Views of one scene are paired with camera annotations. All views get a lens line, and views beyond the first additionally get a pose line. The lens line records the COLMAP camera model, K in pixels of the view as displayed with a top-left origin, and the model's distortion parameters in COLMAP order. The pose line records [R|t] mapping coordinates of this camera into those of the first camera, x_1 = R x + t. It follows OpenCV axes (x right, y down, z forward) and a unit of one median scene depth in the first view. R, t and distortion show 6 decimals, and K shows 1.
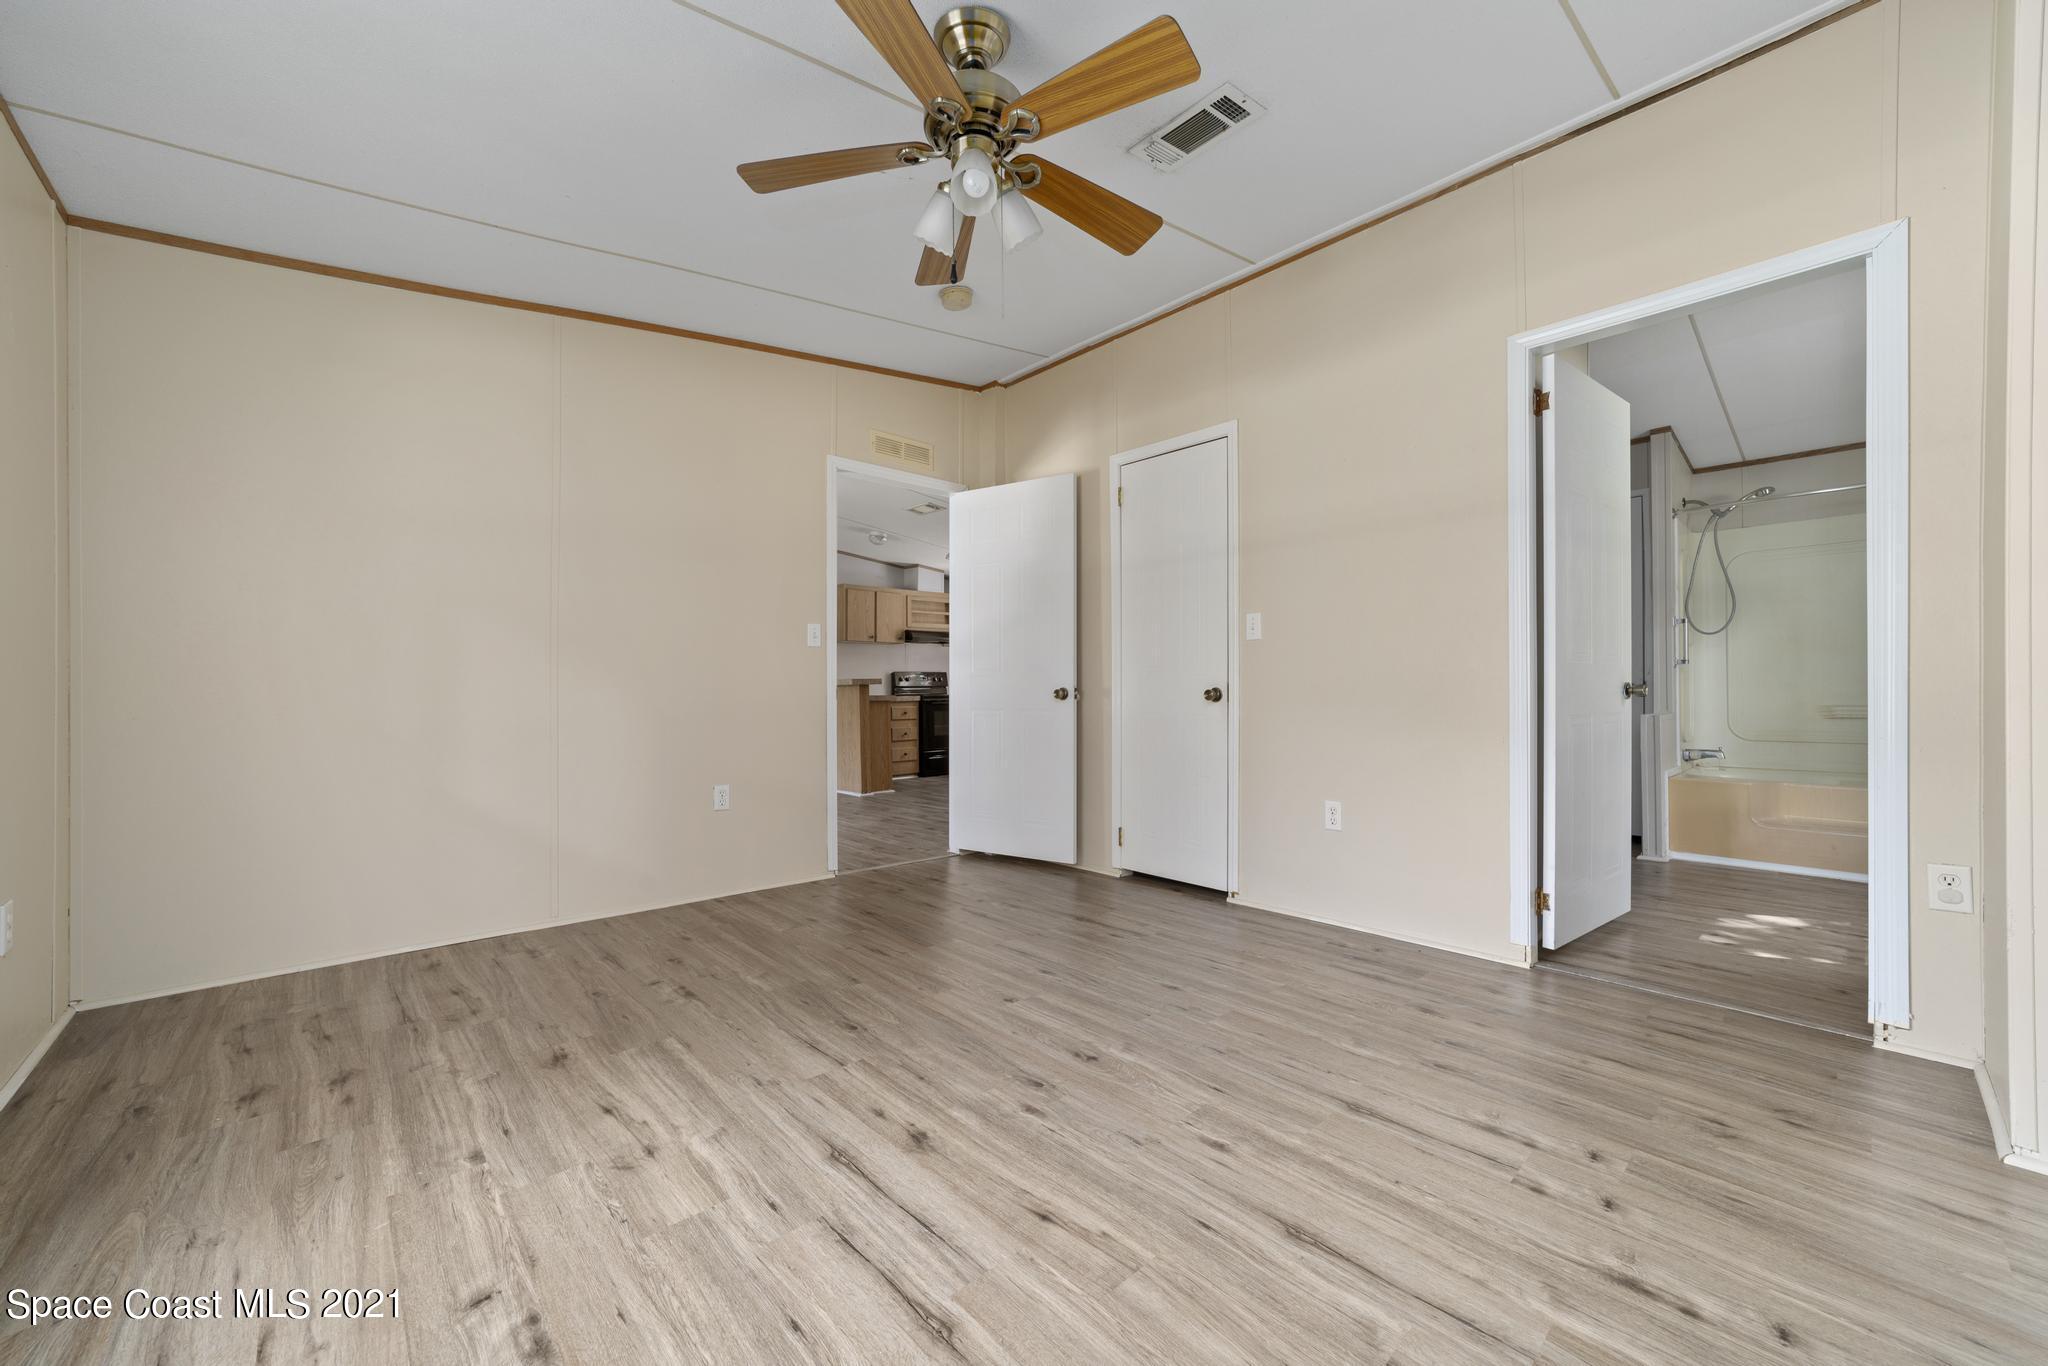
lens RADIAL K [[783.2, 0, 1045.1], [0, 783.2, 689.2], [0, 0, 1]] dist [-0.000939, 0.001234]
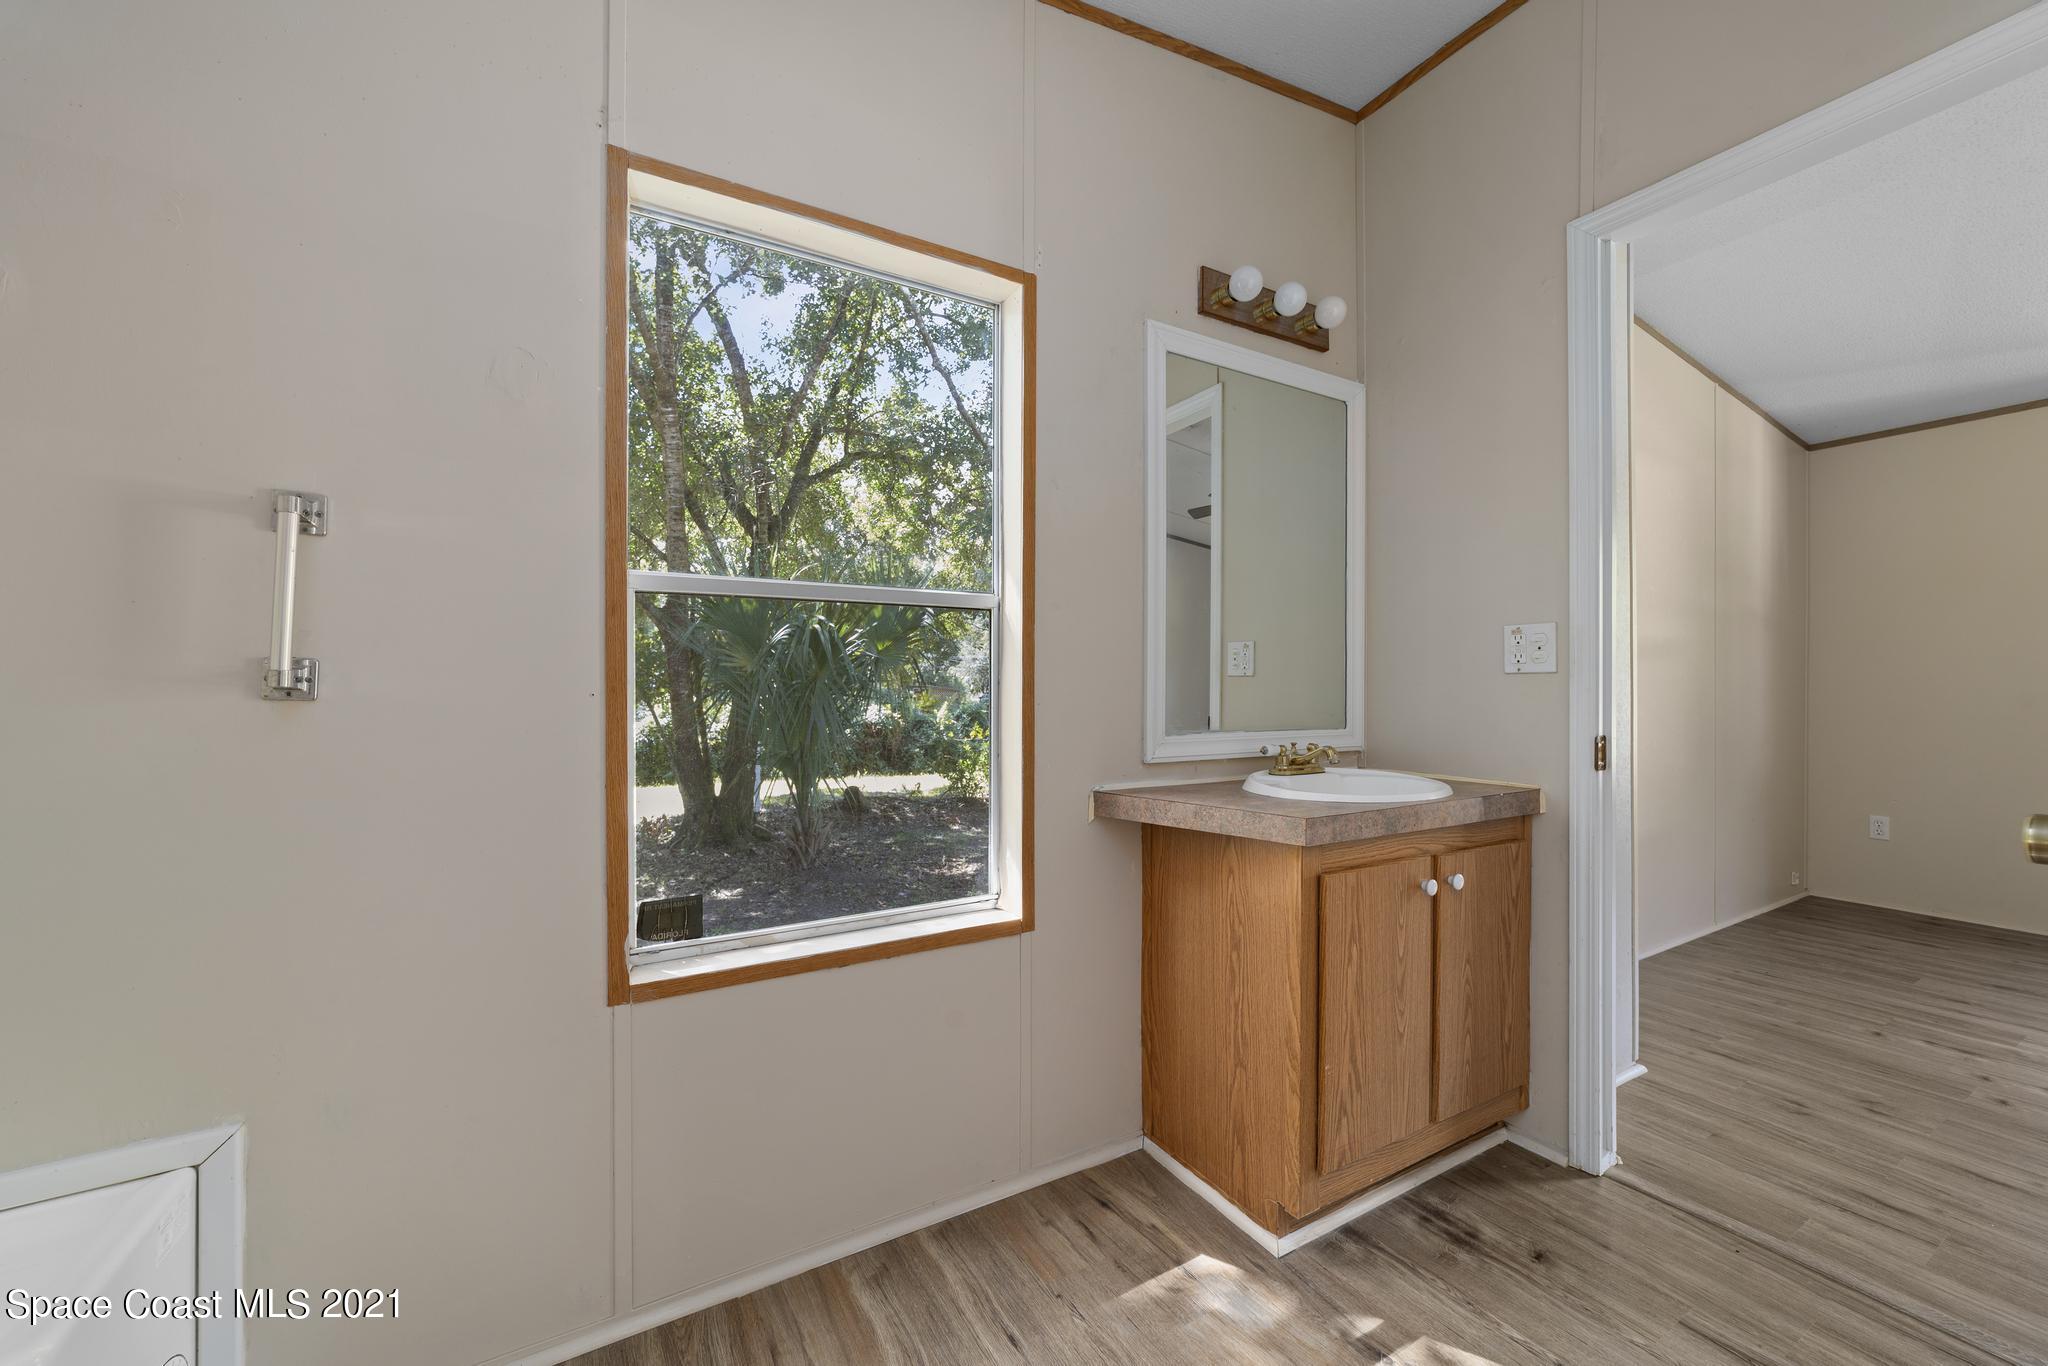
lens RADIAL K [[783.2, 0, 1027.5], [0, 783.2, 682.5], [0, 0, 1]] dist [-0.000939, 0.001234]
pose [[-0.973417, 0.008156, 0.228895, 1.507429], [0.006033, 0.999932, -0.009971, -0.070955], [-0.228960, -0.008325, -0.973400, 2.021100]]
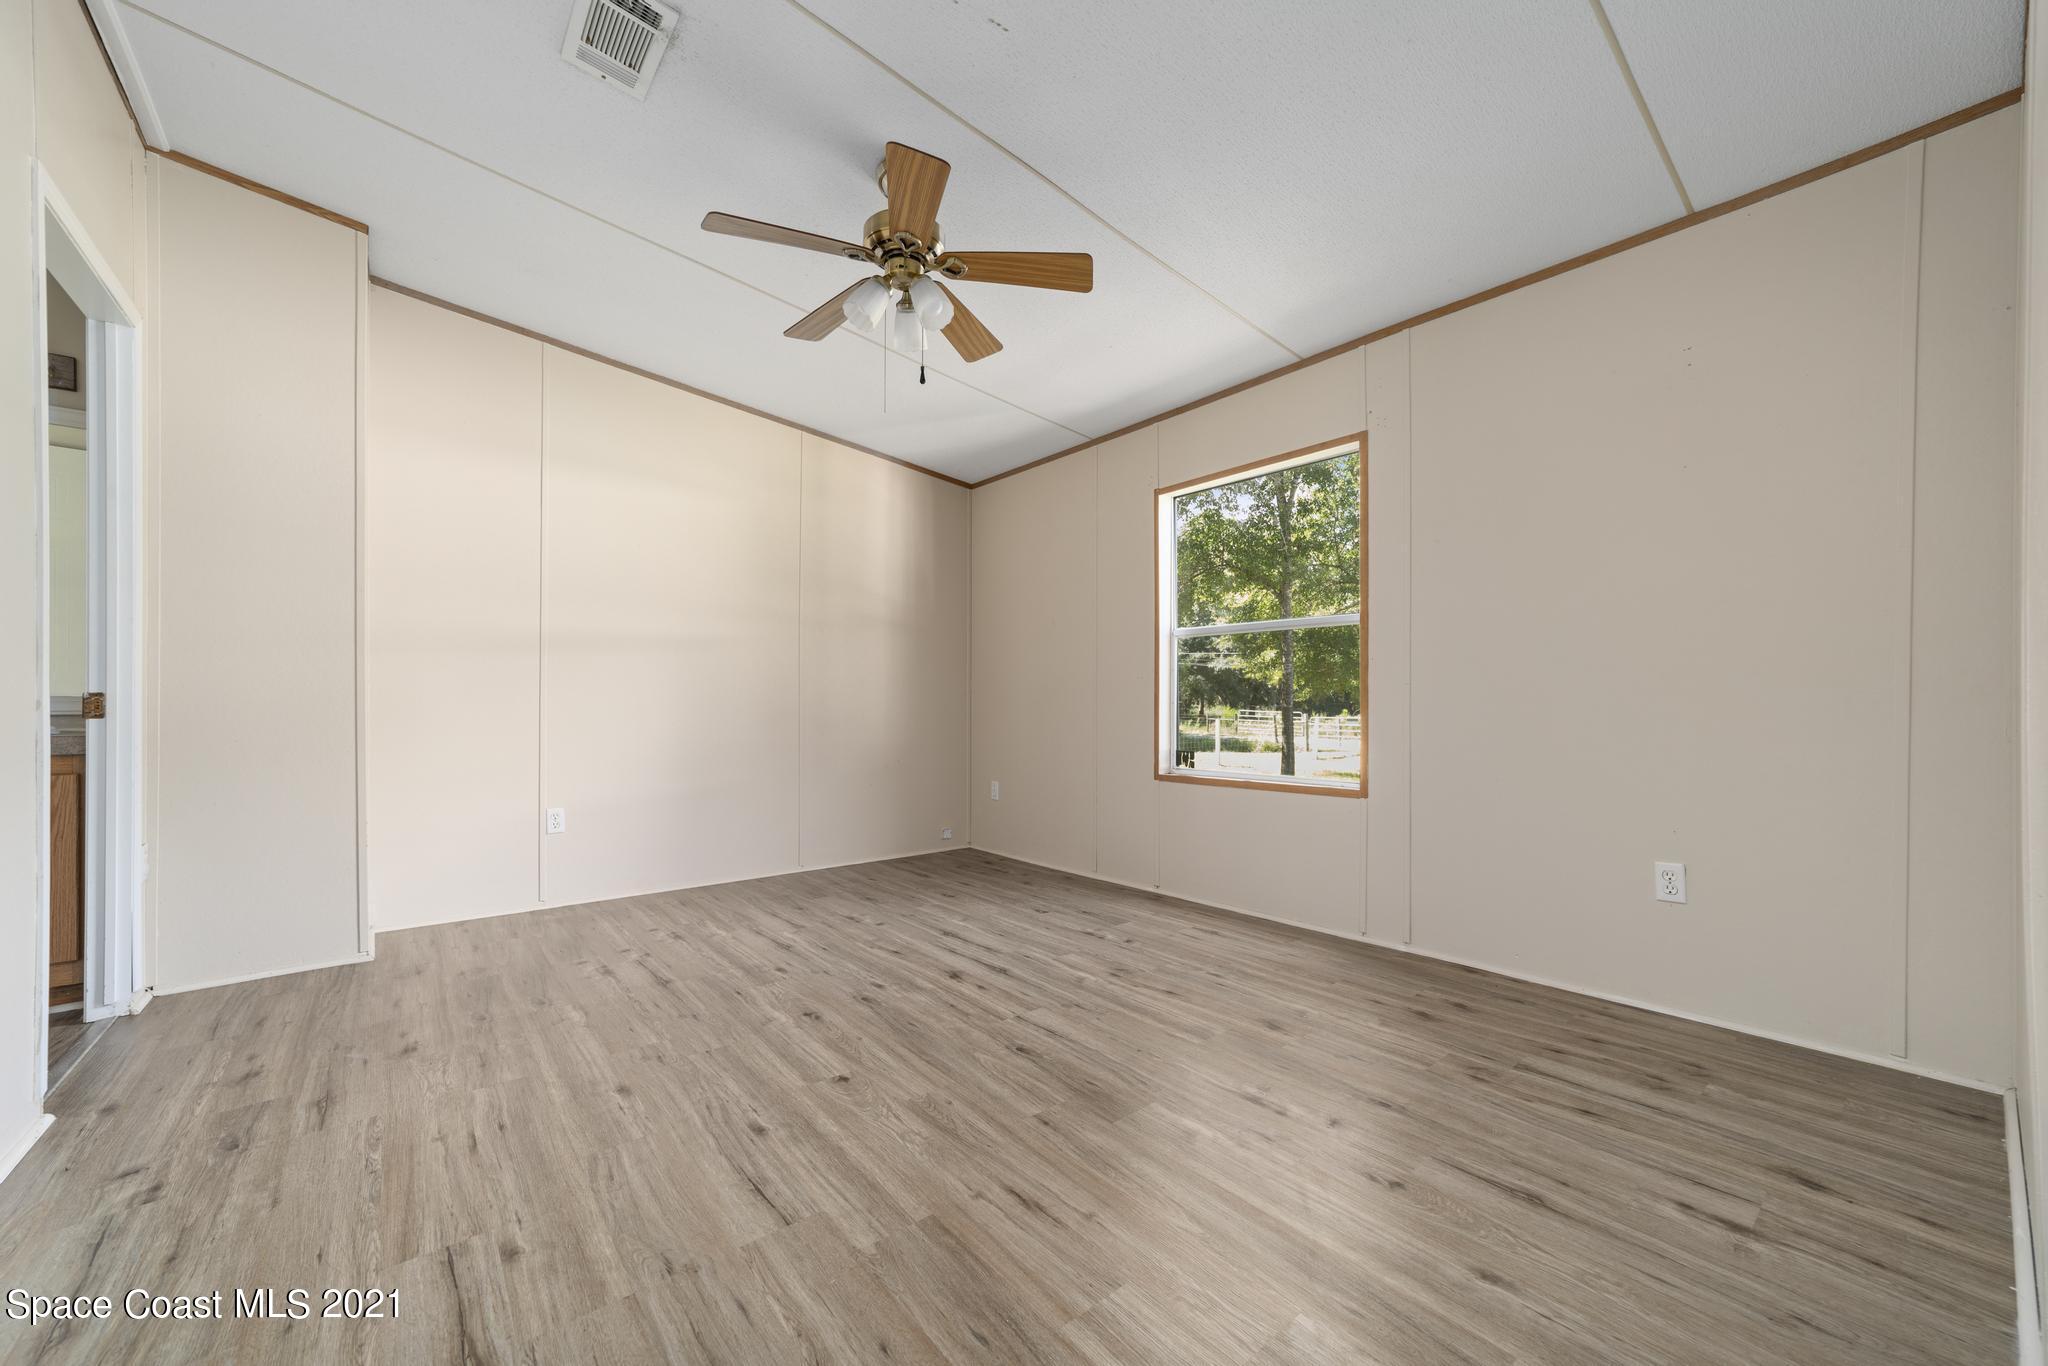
lens RADIAL K [[783.2, 0, 1021.3], [0, 783.2, 704.4], [0, 0, 1]] dist [-0.000939, 0.001234]
pose [[-0.996484, 0.008306, 0.083374, -0.348778], [0.008427, 0.999964, 0.001093, 0.008260], [-0.083362, 0.001792, -0.996518, 2.071481]]
